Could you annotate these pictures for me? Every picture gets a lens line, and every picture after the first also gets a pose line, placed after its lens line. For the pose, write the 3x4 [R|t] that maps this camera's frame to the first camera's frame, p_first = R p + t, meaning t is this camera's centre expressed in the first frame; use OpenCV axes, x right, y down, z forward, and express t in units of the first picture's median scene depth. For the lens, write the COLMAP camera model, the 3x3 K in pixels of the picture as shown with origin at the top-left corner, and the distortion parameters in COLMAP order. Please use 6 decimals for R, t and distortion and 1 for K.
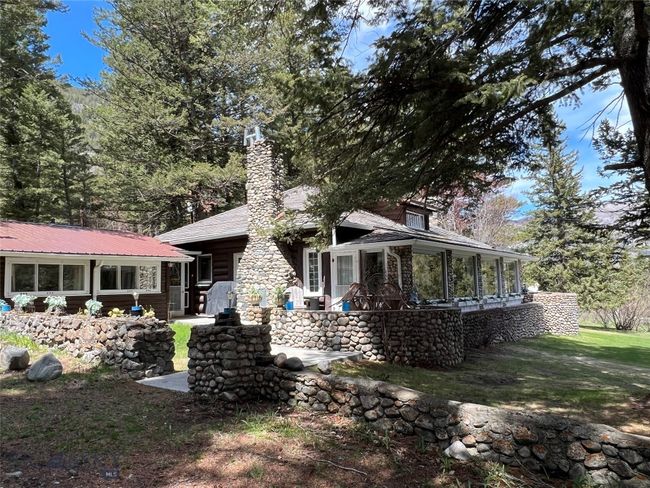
lens RADIAL K [[491.9, 0, 325.0], [0, 491.9, 244.0], [0, 0, 1]] dist [-0.001211, 0.002881]
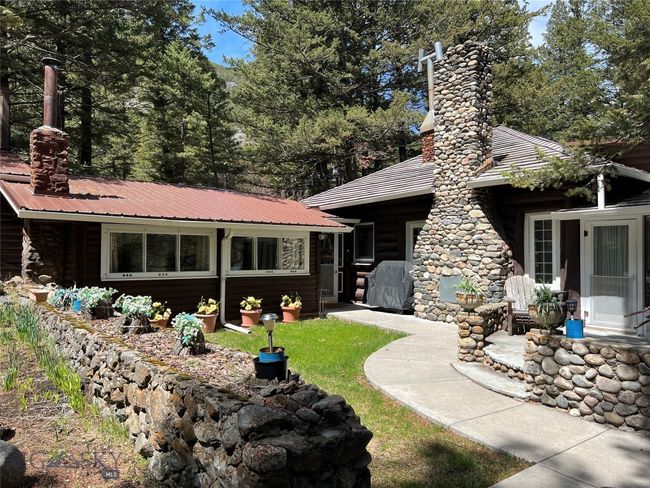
lens RADIAL K [[419.3, 0, 325.0], [0, 419.3, 244.0], [0, 0, 1]] dist [0.002542, 0.000160]
pose [[0.965552, 0.020264, -0.259418, -0.149759], [-0.003337, 0.997845, 0.065525, 0.012813], [0.260187, -0.062402, 0.963540, 0.405522]]
